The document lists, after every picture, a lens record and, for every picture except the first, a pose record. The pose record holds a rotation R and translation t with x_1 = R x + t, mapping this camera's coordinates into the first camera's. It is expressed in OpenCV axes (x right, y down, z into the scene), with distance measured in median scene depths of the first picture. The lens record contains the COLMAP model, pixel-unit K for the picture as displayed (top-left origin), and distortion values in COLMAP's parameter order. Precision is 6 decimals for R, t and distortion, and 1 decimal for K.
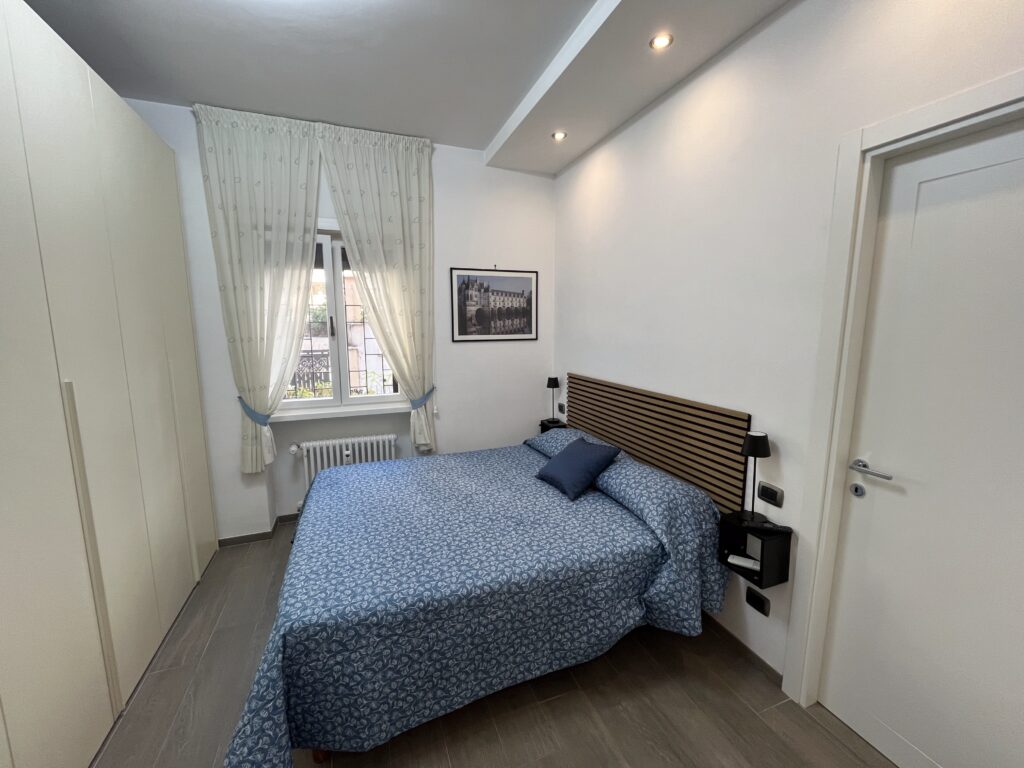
lens RADIAL K [[416.1, 0, 512.1], [0, 416.1, 383.2], [0, 0, 1]] dist [-0.004123, 0.000172]
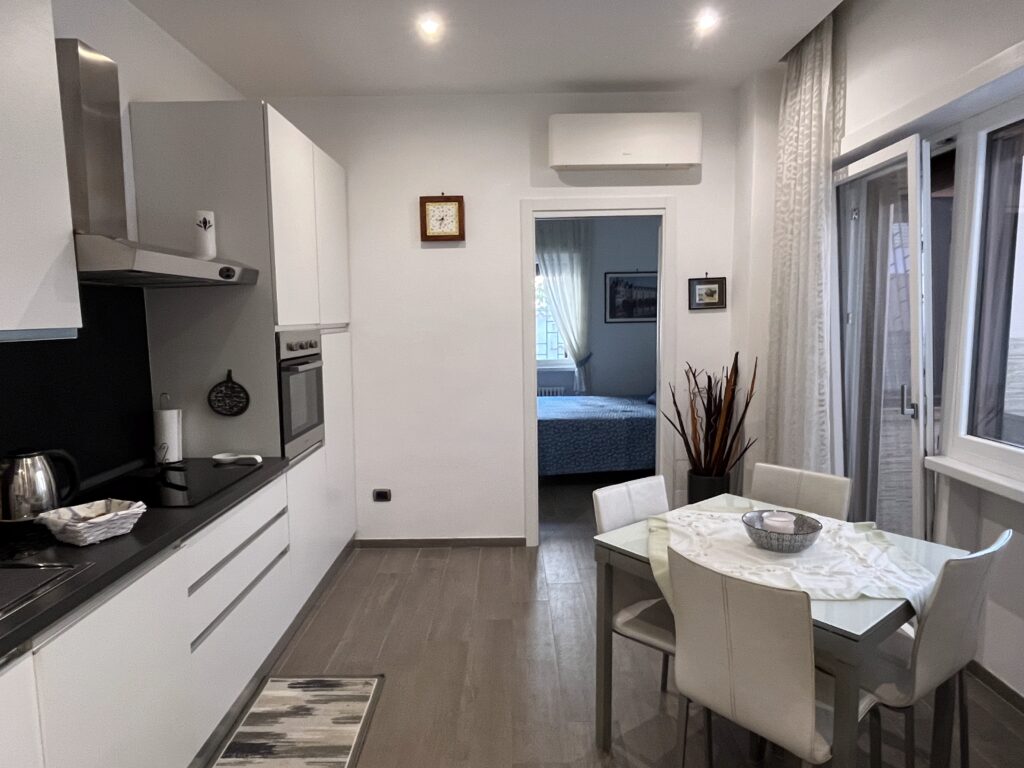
lens RADIAL K [[623.8, 0, 509.9], [0, 623.8, 384.9], [0, 0, 1]] dist [-0.008179, 0.004008]
pose [[0.931720, 0.028137, -0.362085, 0.348102], [-0.040372, 0.998839, -0.026268, 0.190752], [0.360925, 0.039093, 0.931775, -1.160754]]
